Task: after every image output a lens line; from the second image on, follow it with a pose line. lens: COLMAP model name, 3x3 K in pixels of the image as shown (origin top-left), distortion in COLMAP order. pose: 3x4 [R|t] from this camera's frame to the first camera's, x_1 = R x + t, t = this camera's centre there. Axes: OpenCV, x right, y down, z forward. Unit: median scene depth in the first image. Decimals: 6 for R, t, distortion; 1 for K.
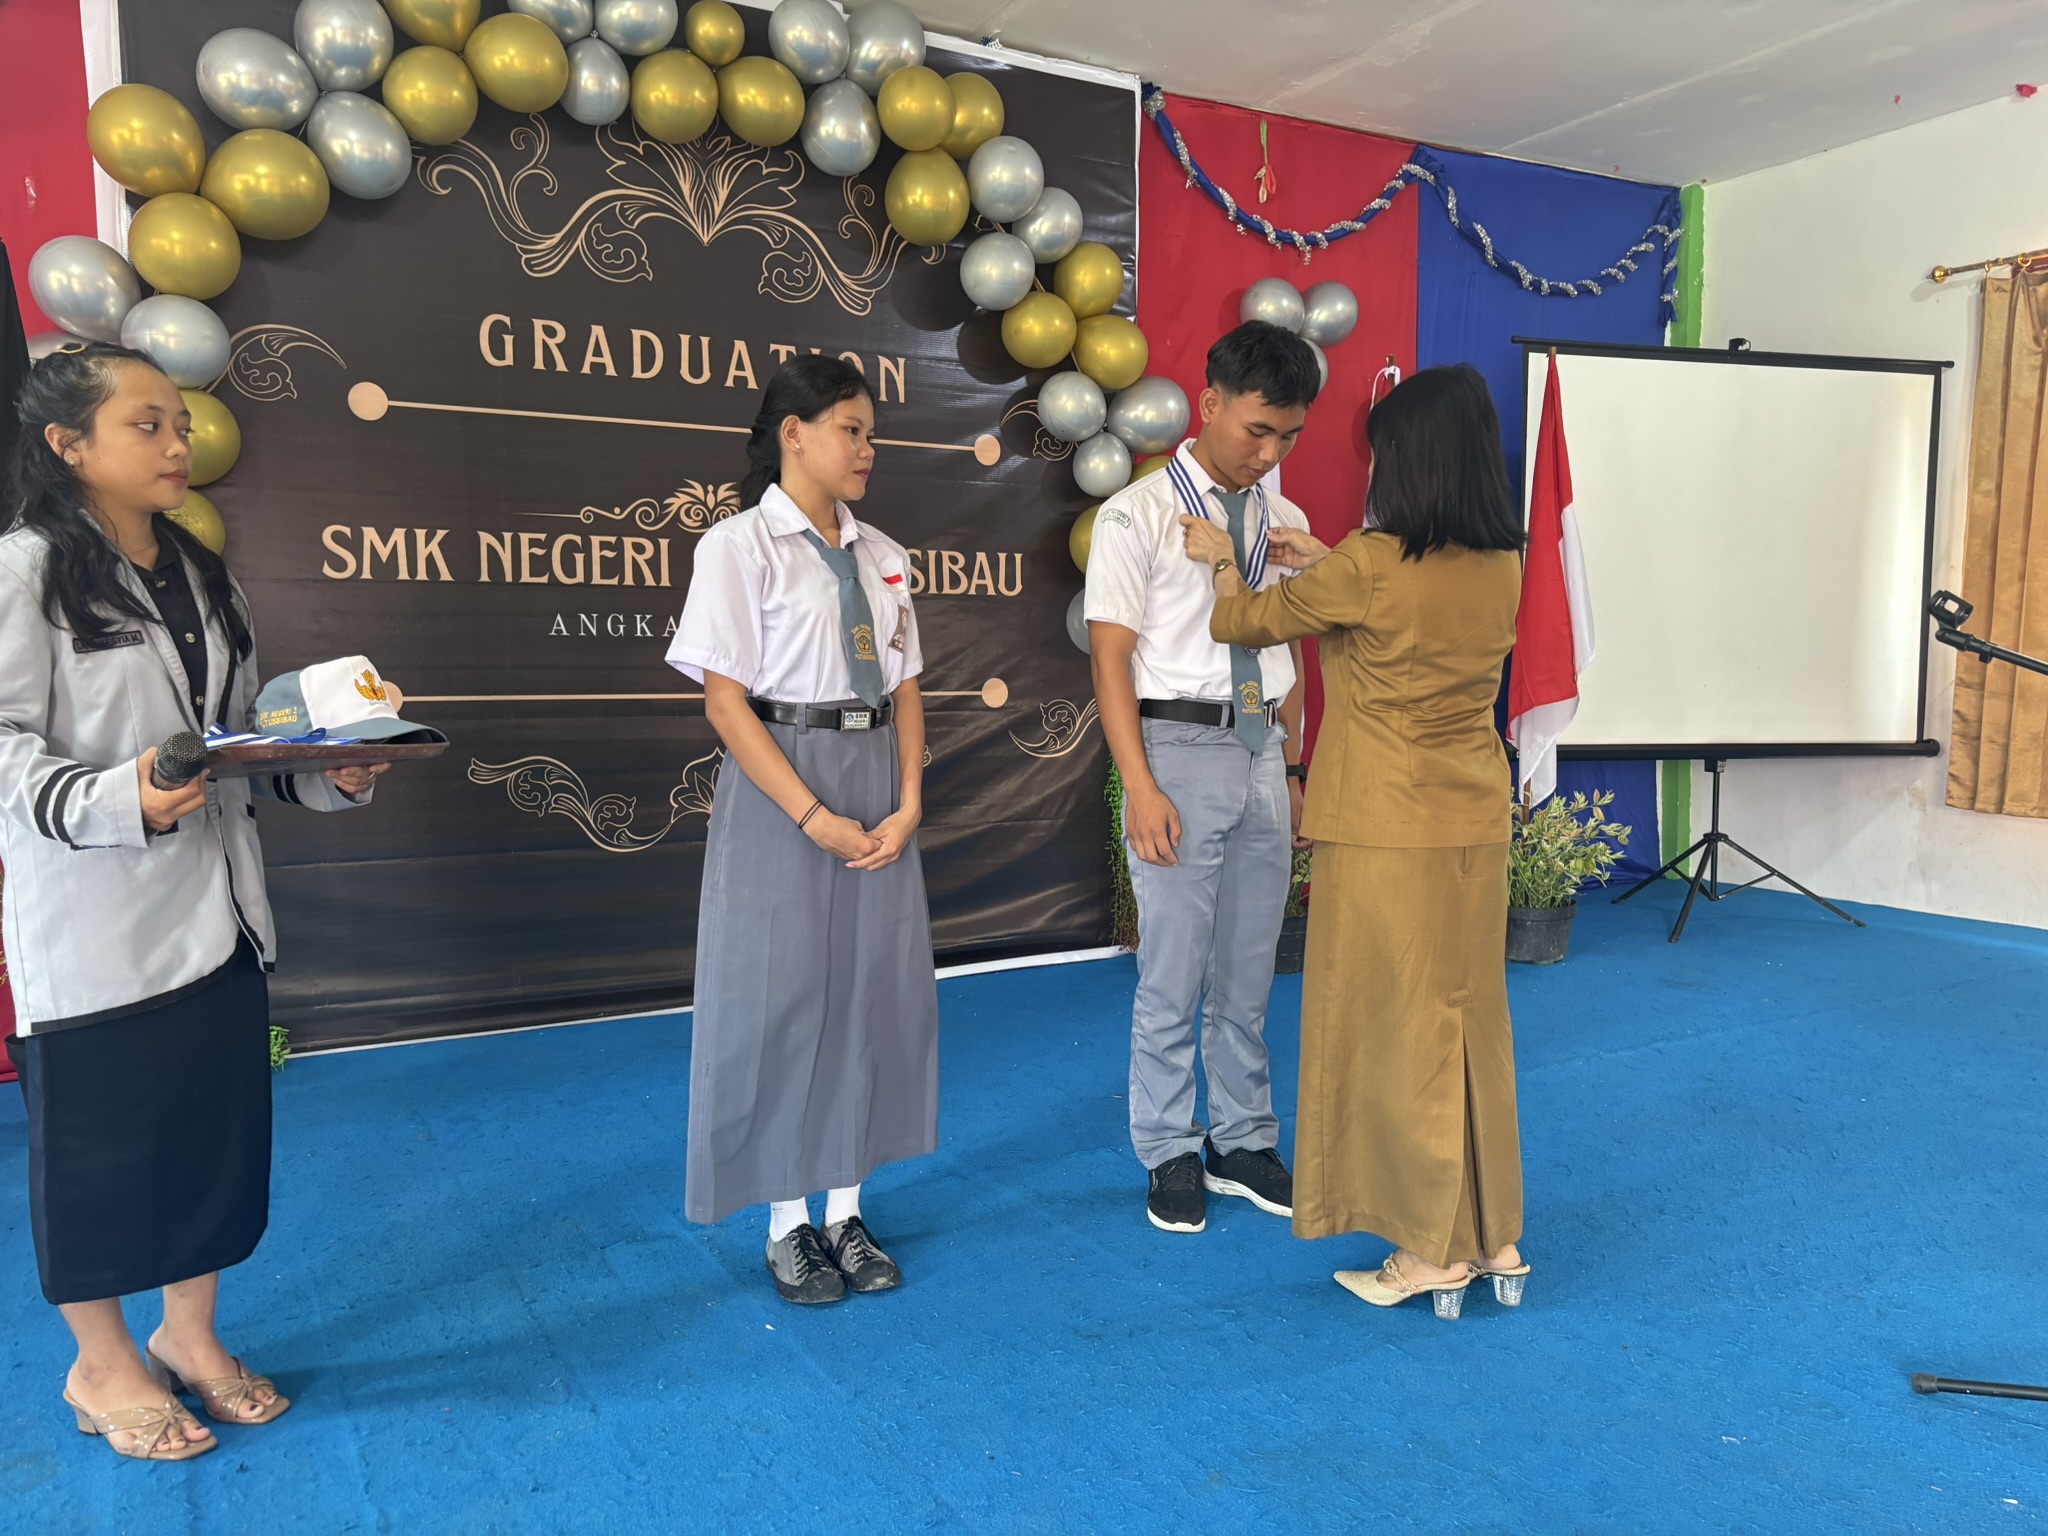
lens RADIAL K [[1563.0, 0, 1049.6], [0, 1563.0, 769.6], [0, 0, 1]] dist [0.044731, -0.043901]
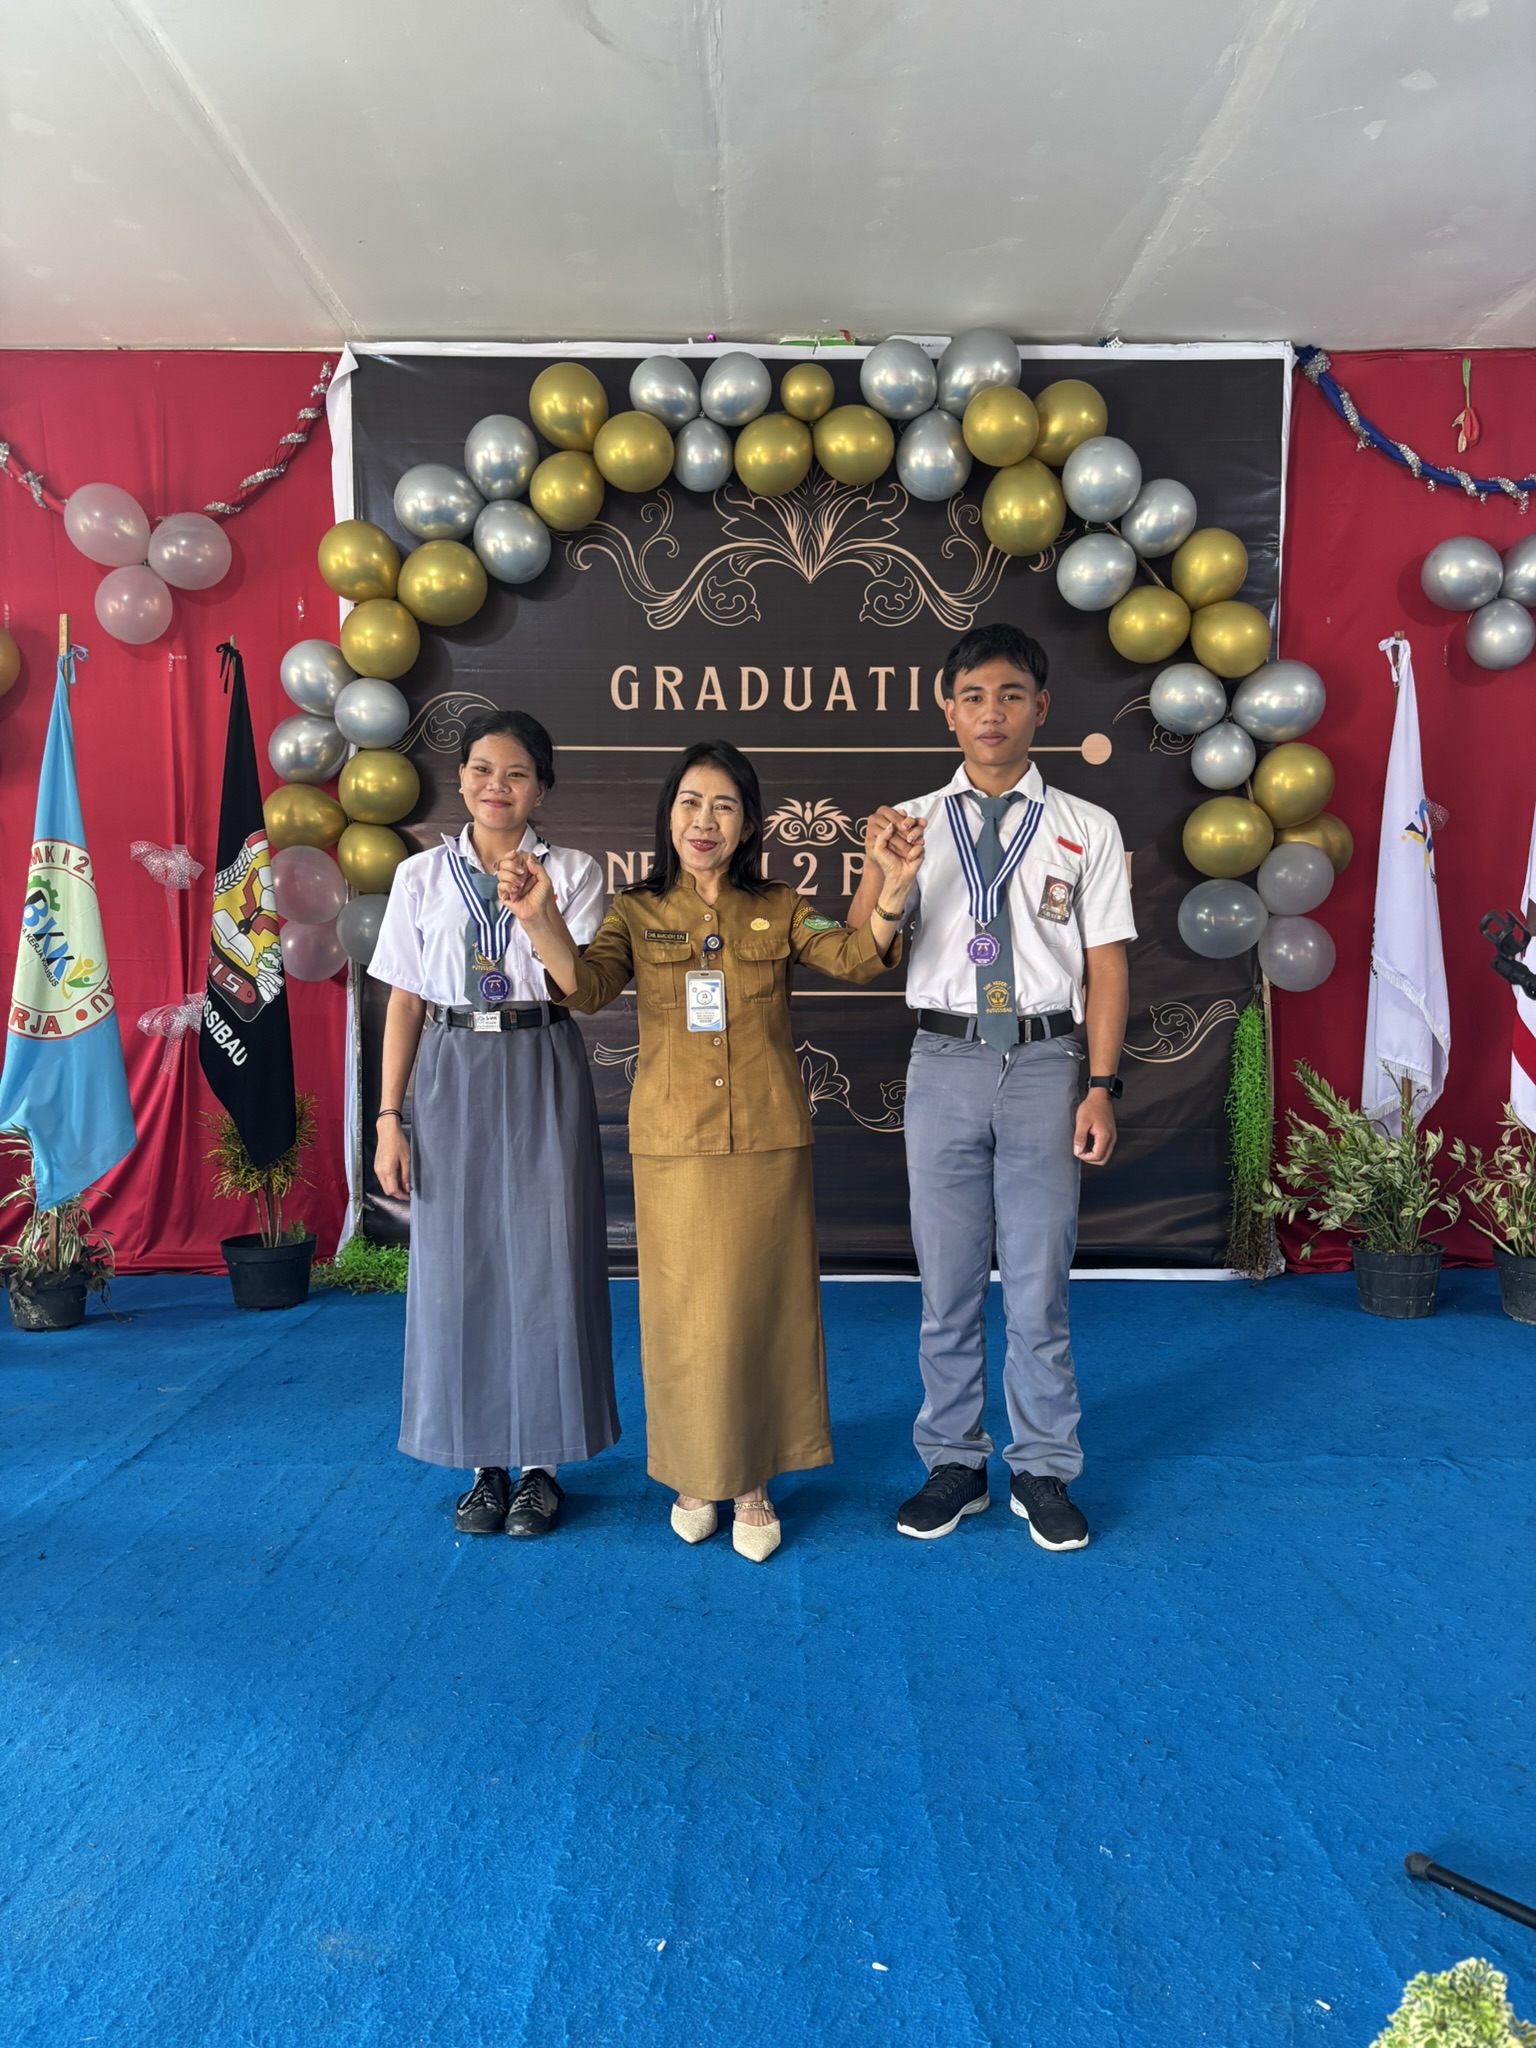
lens RADIAL K [[1563.0, 0, 779.2], [0, 1563.0, 1028.7], [0, 0, 1]] dist [0.044731, -0.043901]
pose [[0.867180, 0.030657, -0.497050, 0.321294], [-0.038762, 0.999230, -0.005997, -0.016215], [0.496483, 0.024468, 0.867701, 0.048837]]
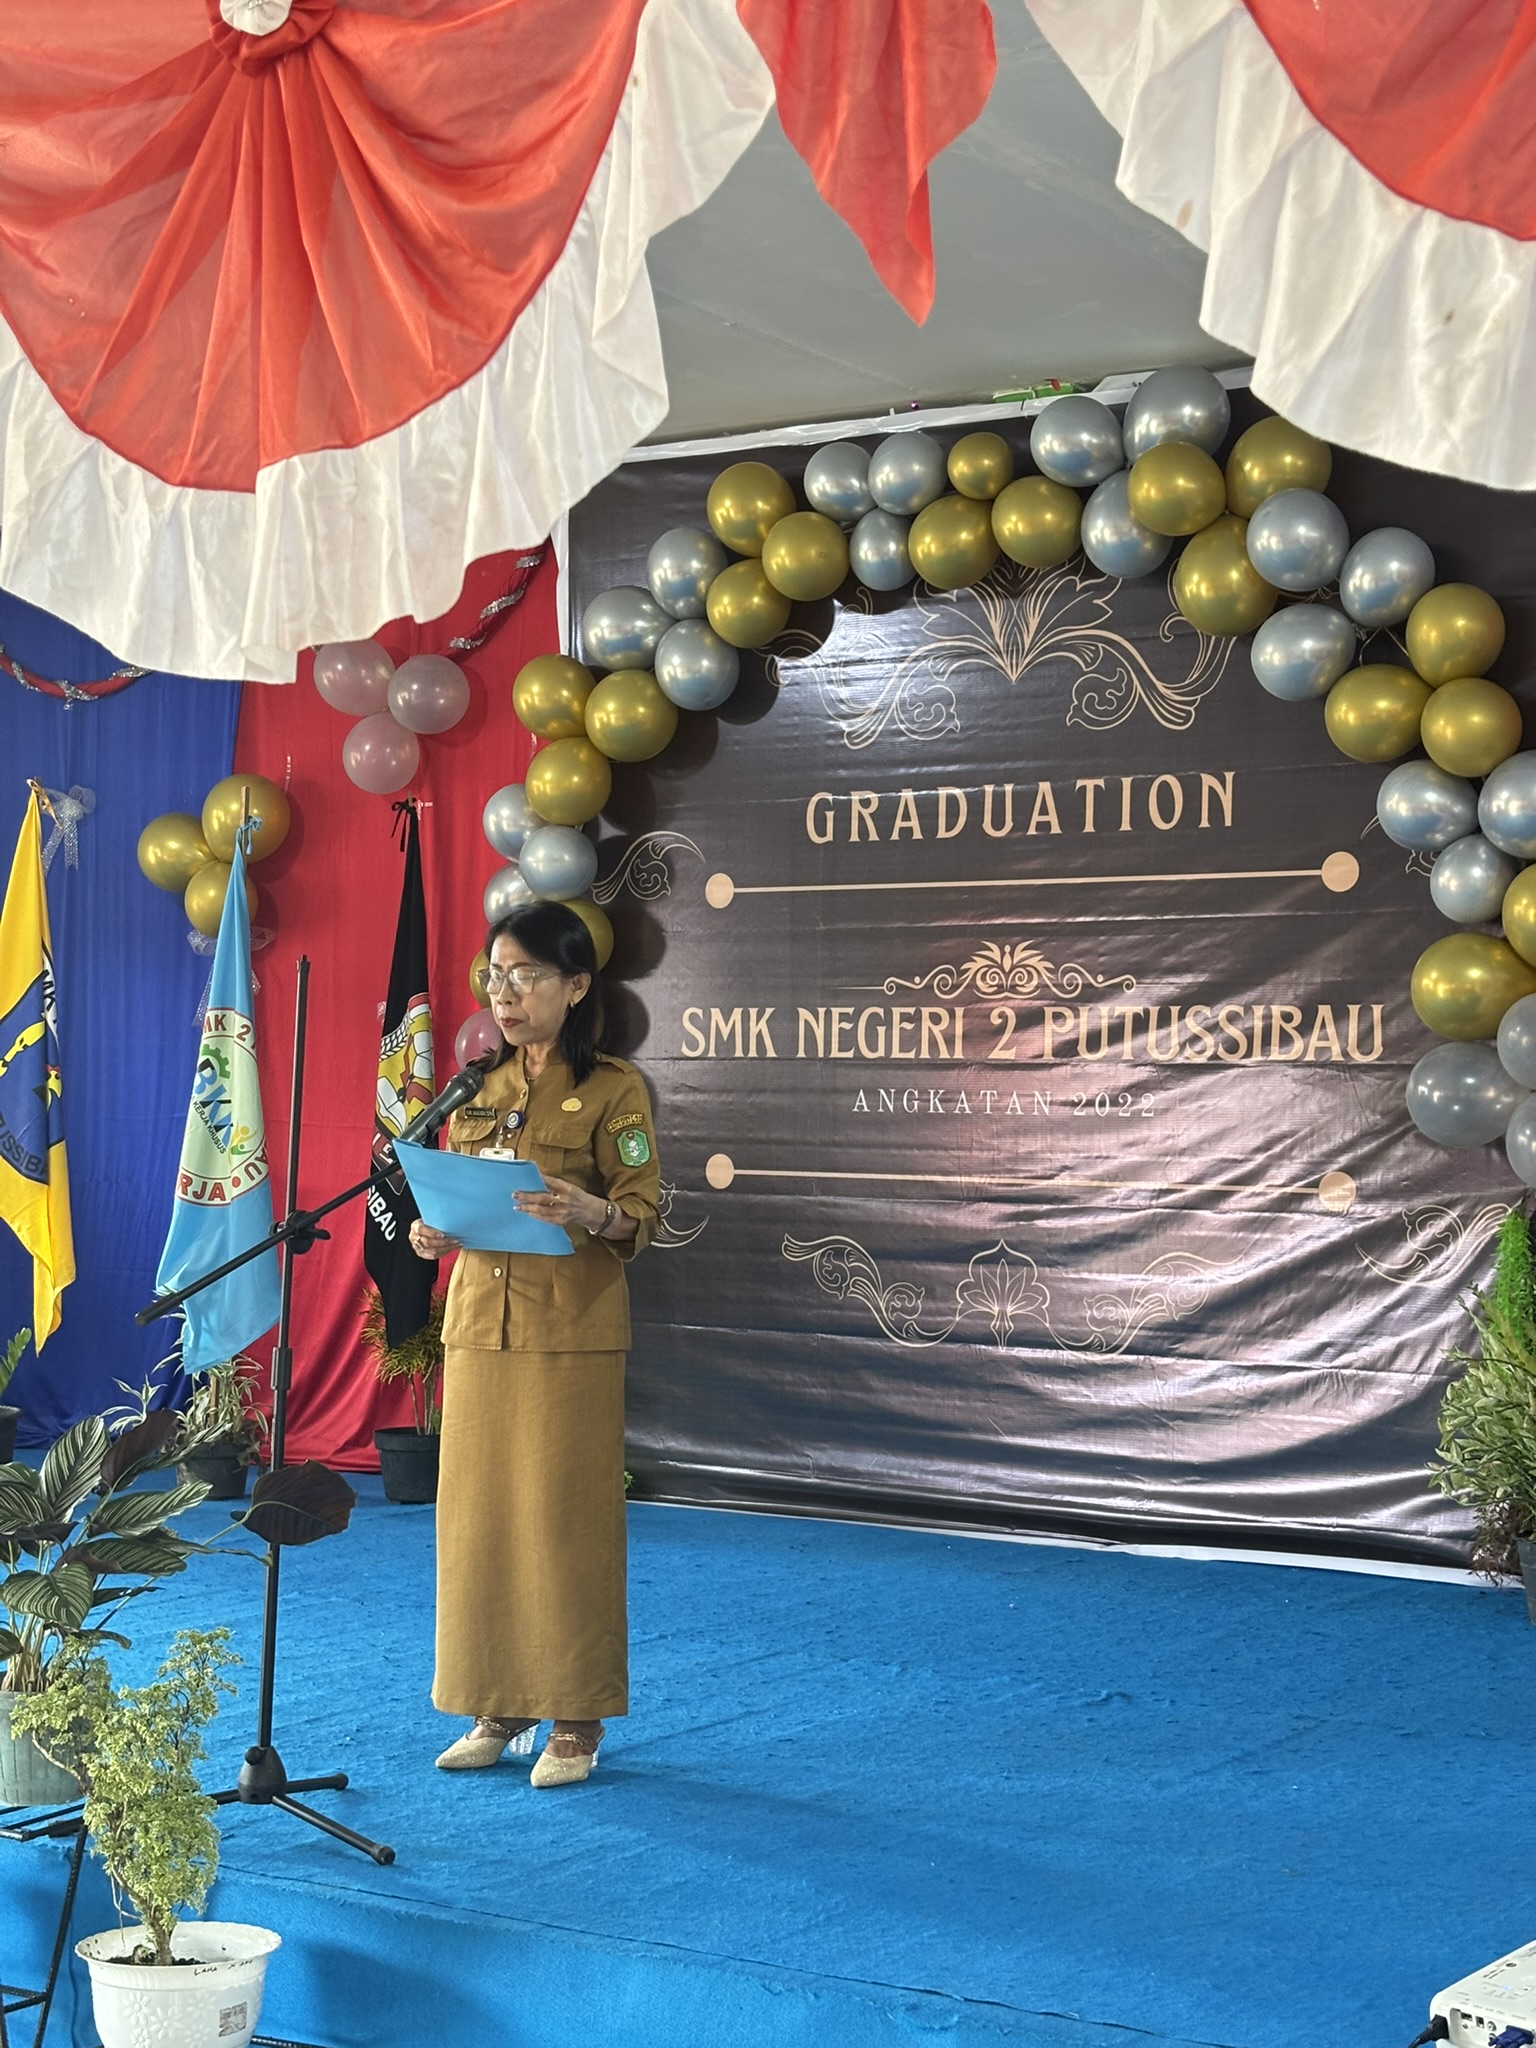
lens RADIAL K [[3121.6, 0, 785.9], [0, 3121.6, 1029.8], [0, 0, 1]] dist [0.150859, 0.000000]
pose [[0.460747, -0.011297, -0.887459, 1.340427], [-0.075660, 0.995779, -0.051957, -0.032469], [0.884301, 0.091085, 0.457948, 0.079766]]
